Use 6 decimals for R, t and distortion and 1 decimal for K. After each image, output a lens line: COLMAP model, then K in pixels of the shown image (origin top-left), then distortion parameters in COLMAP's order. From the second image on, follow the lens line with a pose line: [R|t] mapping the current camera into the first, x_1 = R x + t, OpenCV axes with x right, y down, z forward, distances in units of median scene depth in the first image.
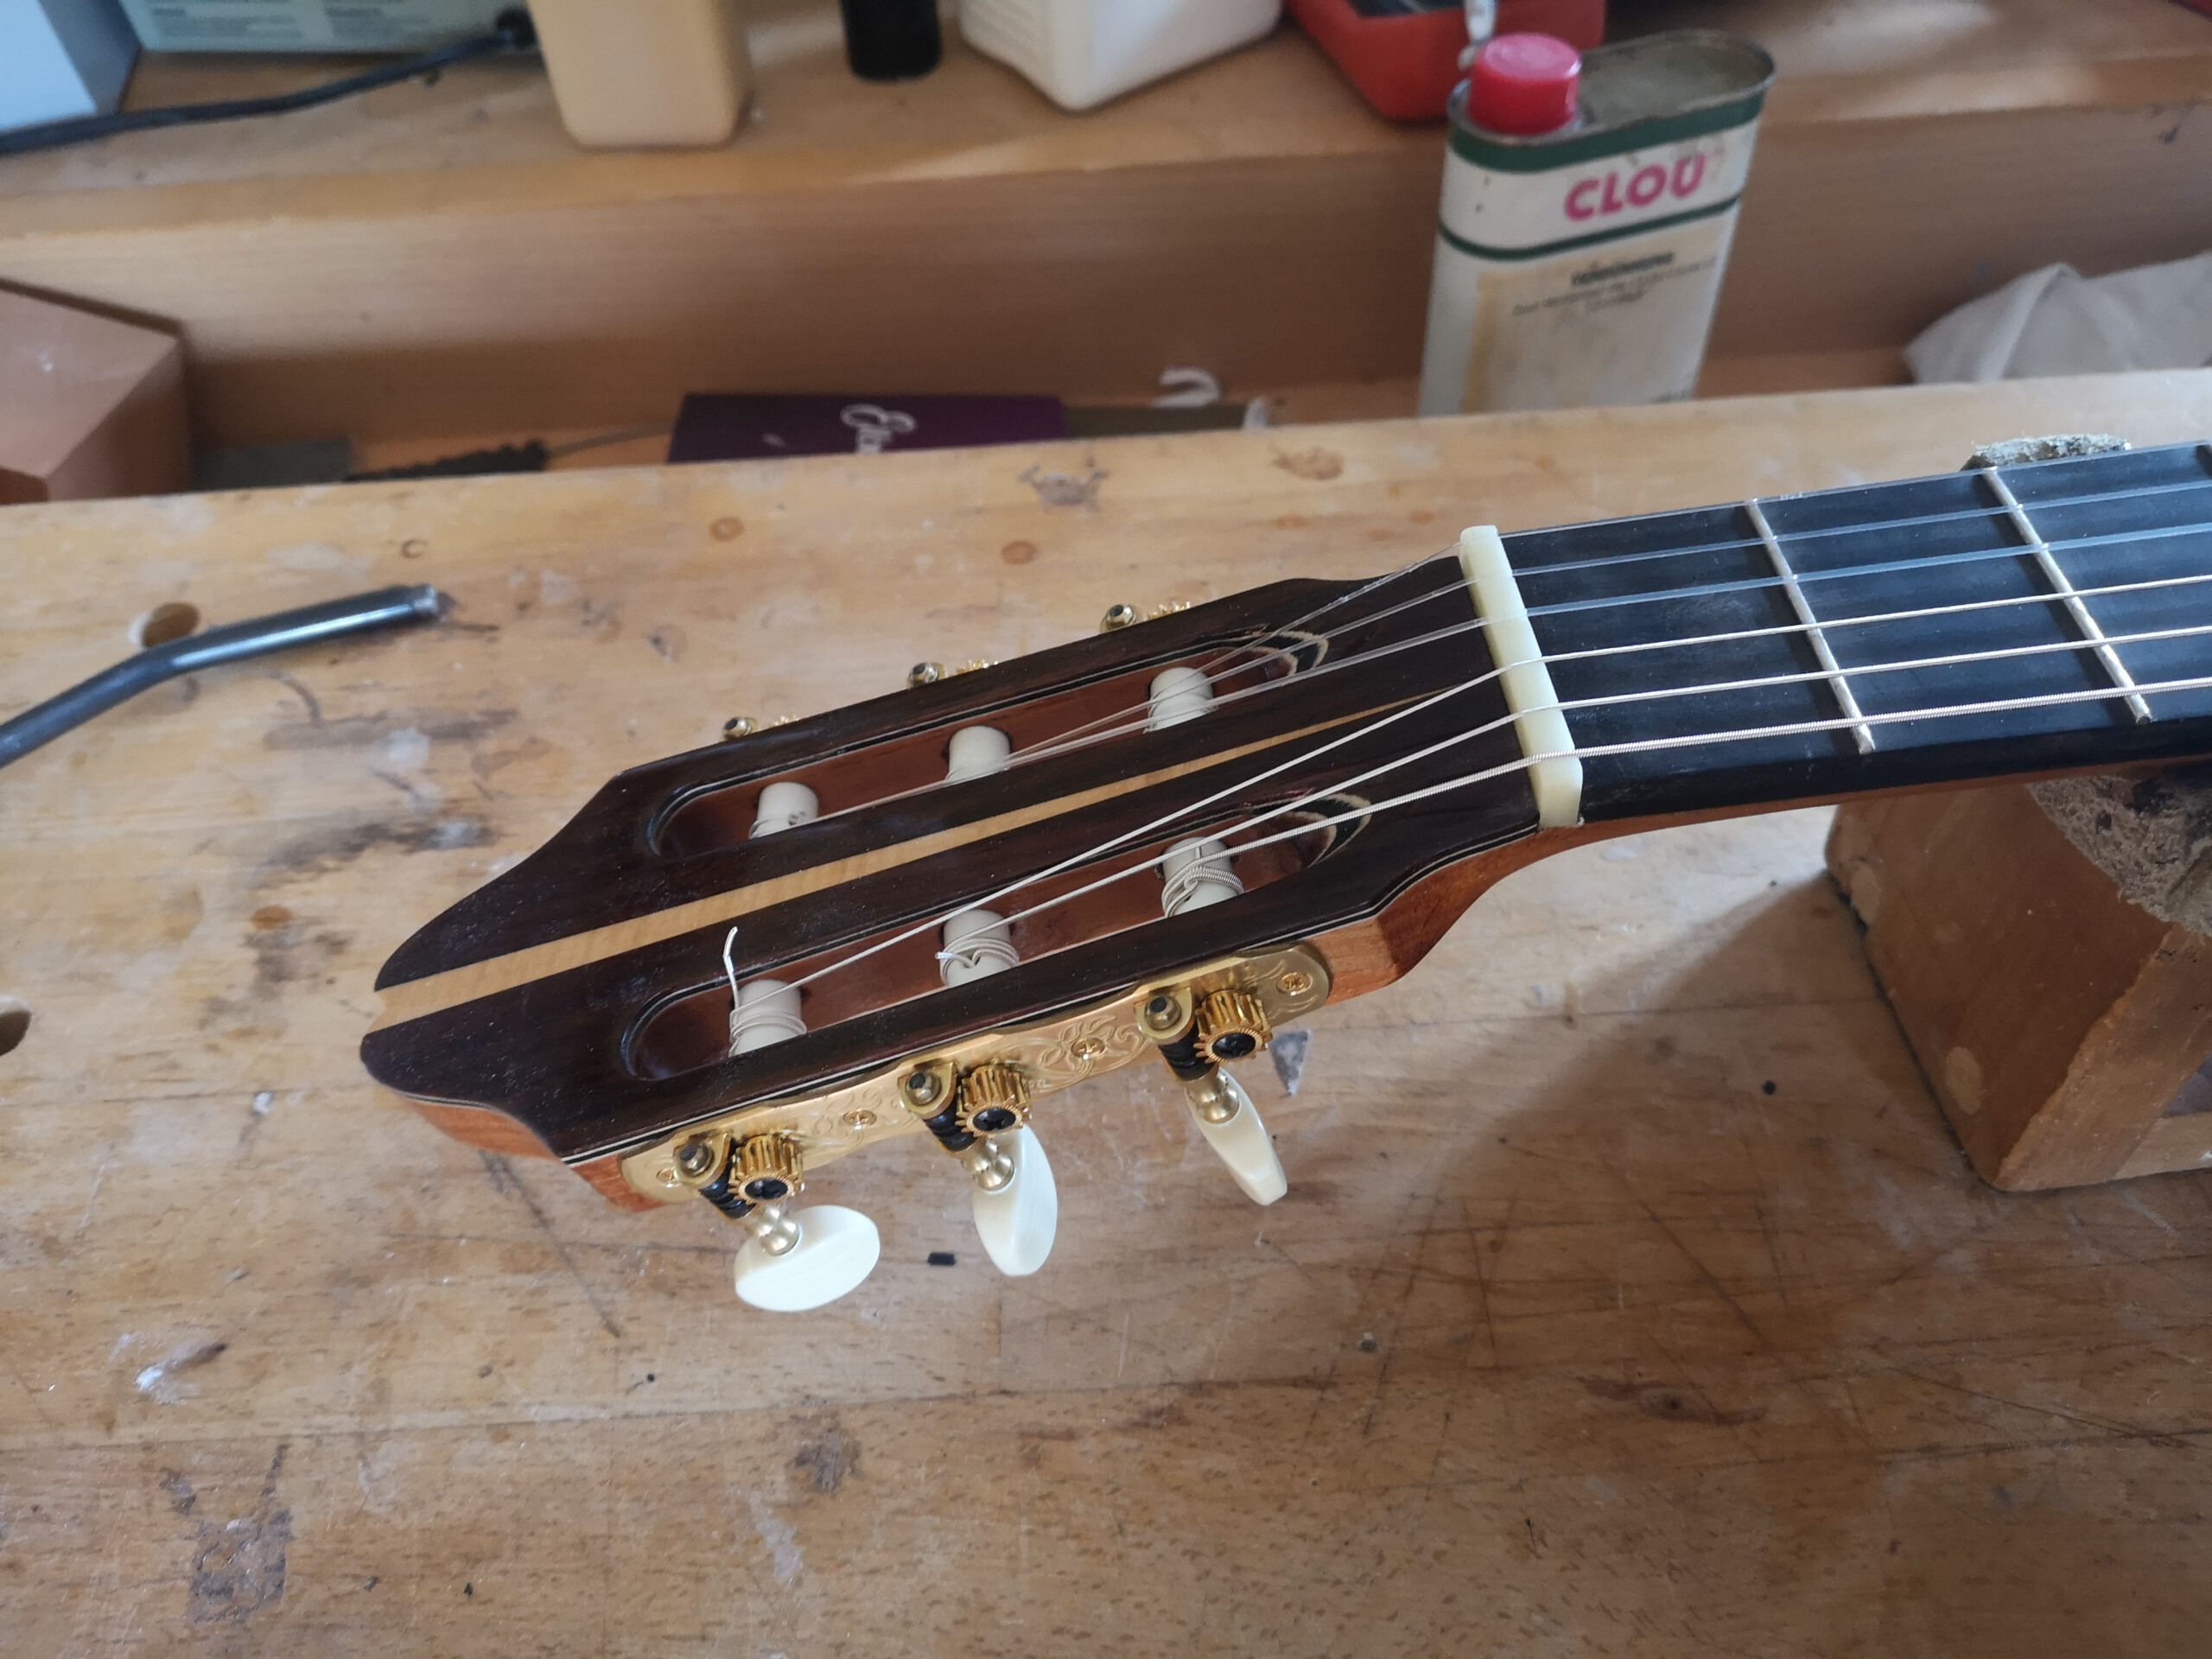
lens RADIAL K [[1761.9, 0, 1106.0], [0, 1761.9, 829.5], [0, 0, 1]] dist [0.086895, -0.124601]
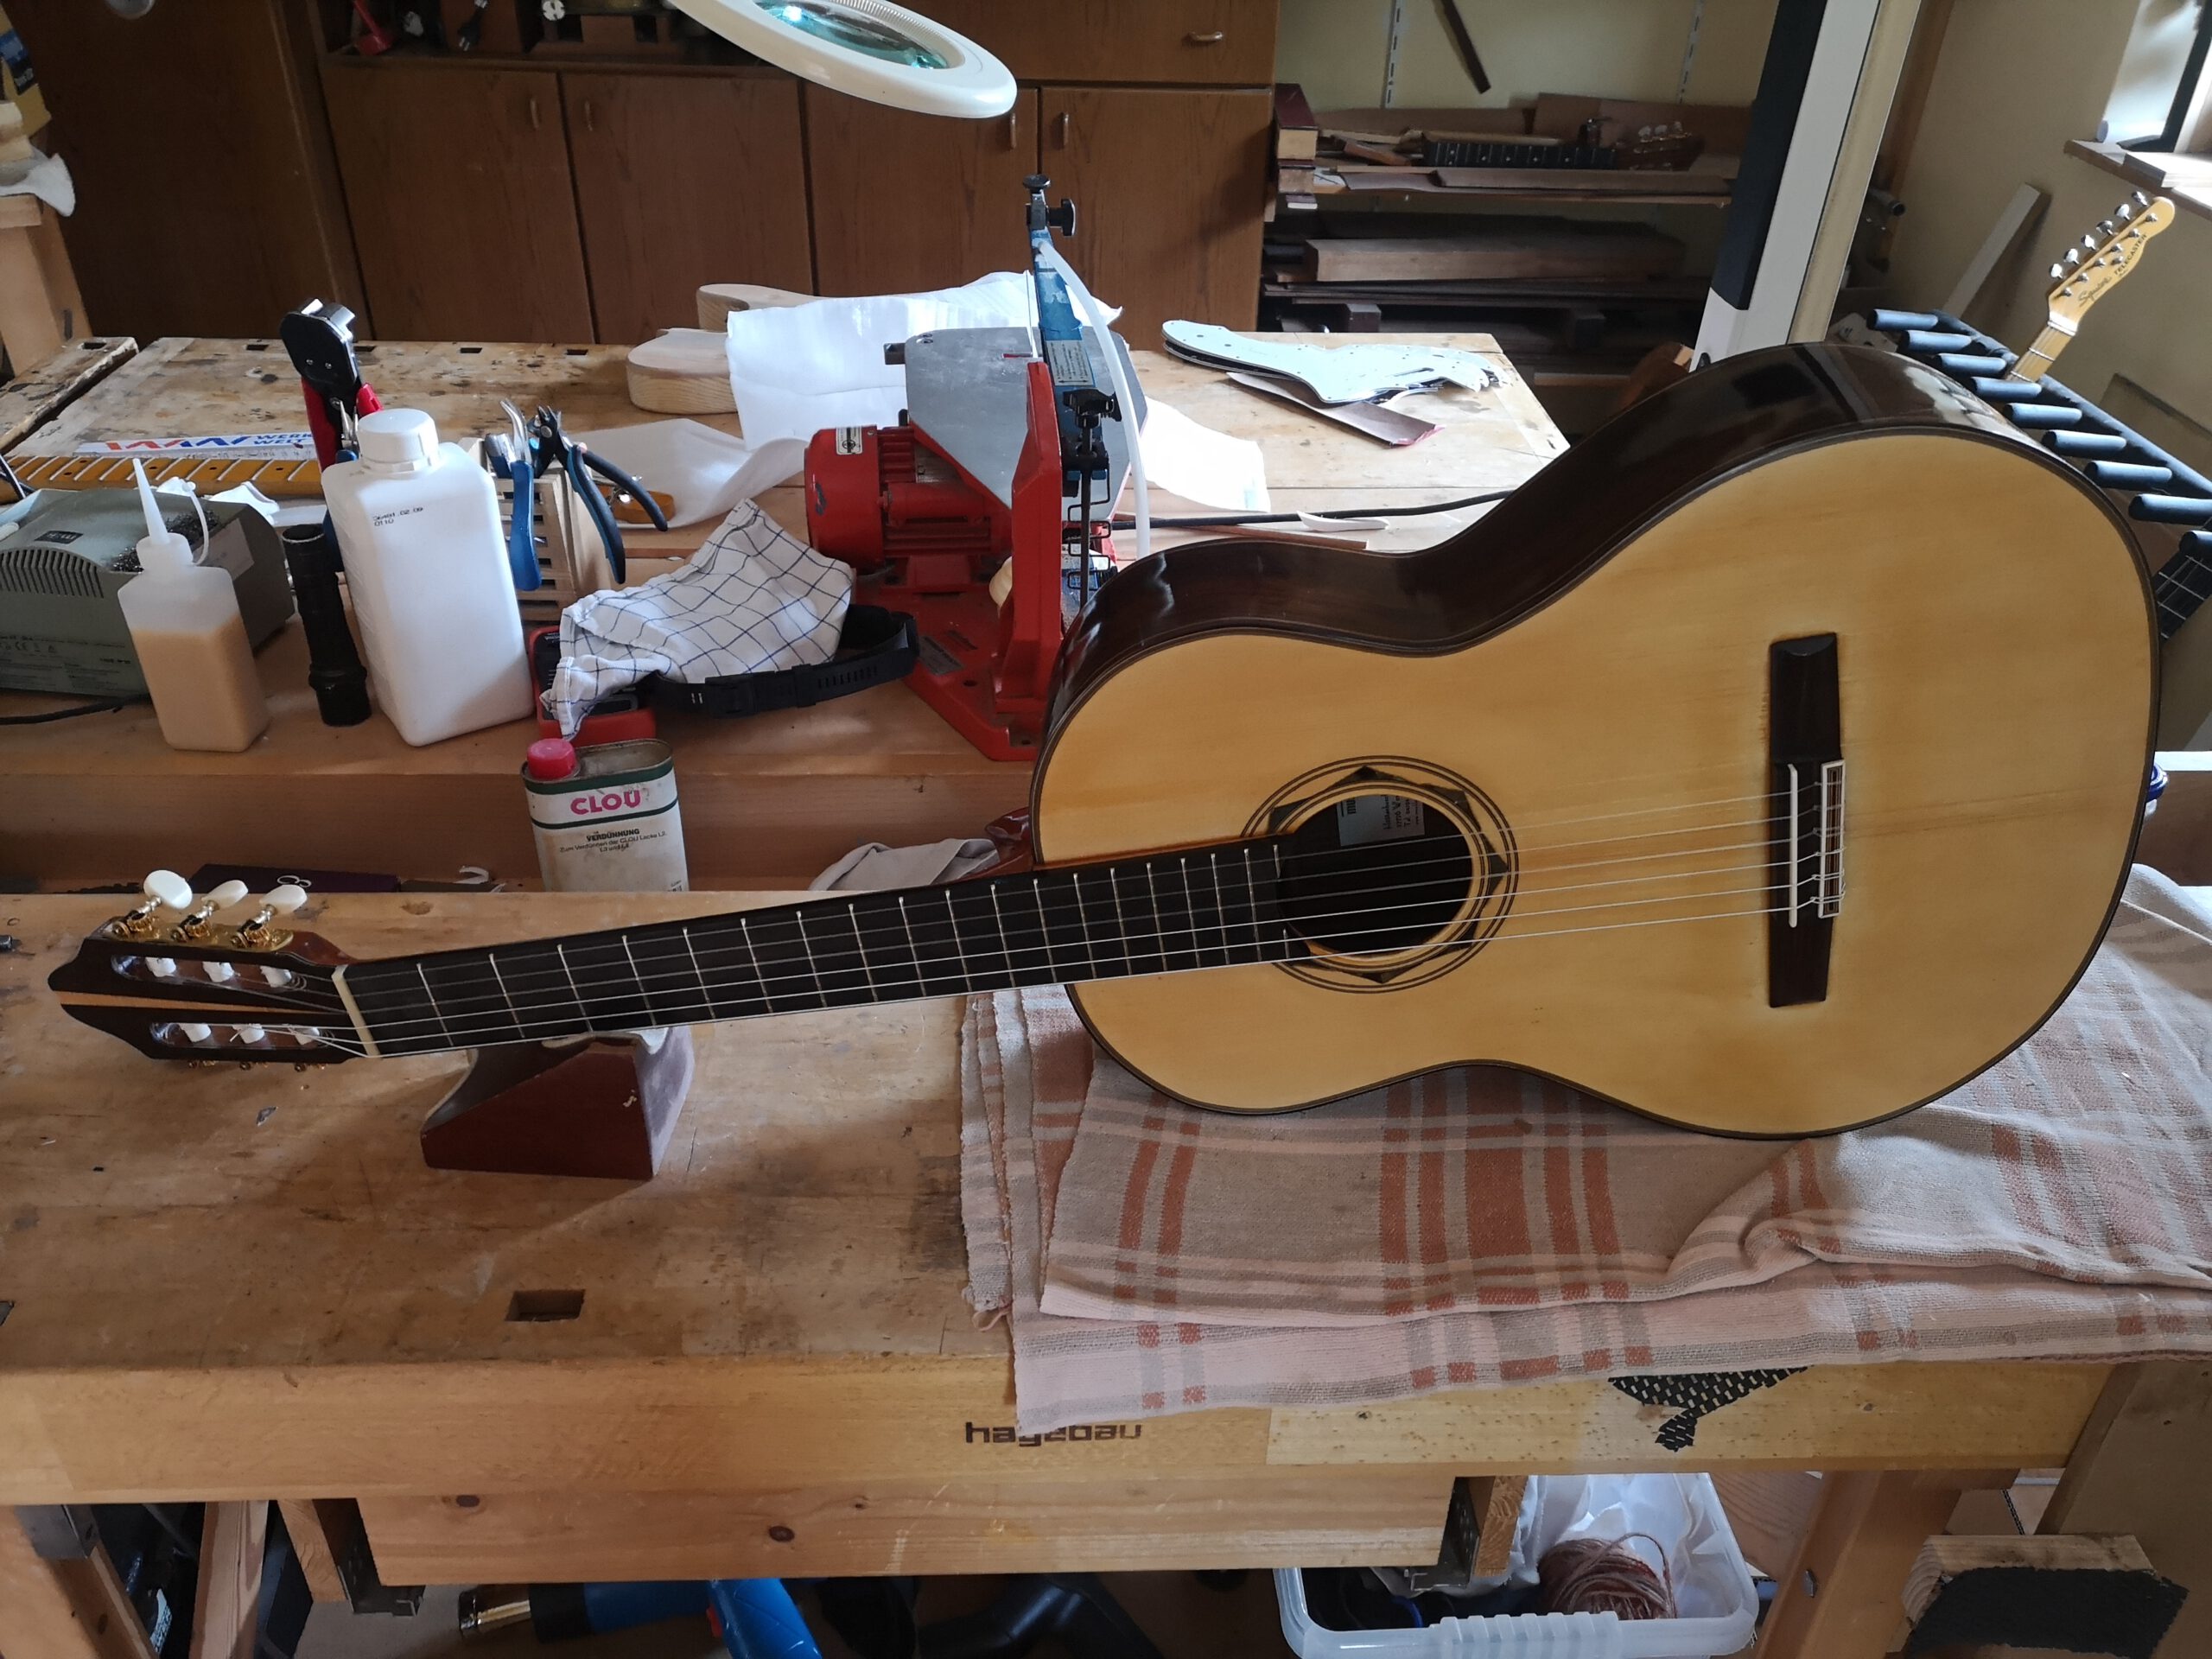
lens RADIAL K [[1761.9, 0, 1106.0], [0, 1761.9, 829.5], [0, 0, 1]] dist [0.086895, -0.124601]
pose [[0.997819, 0.059168, 0.029271, 0.851684], [-0.049014, 0.961083, -0.271877, 0.258414], [-0.044218, 0.269849, 0.961887, -1.190179]]
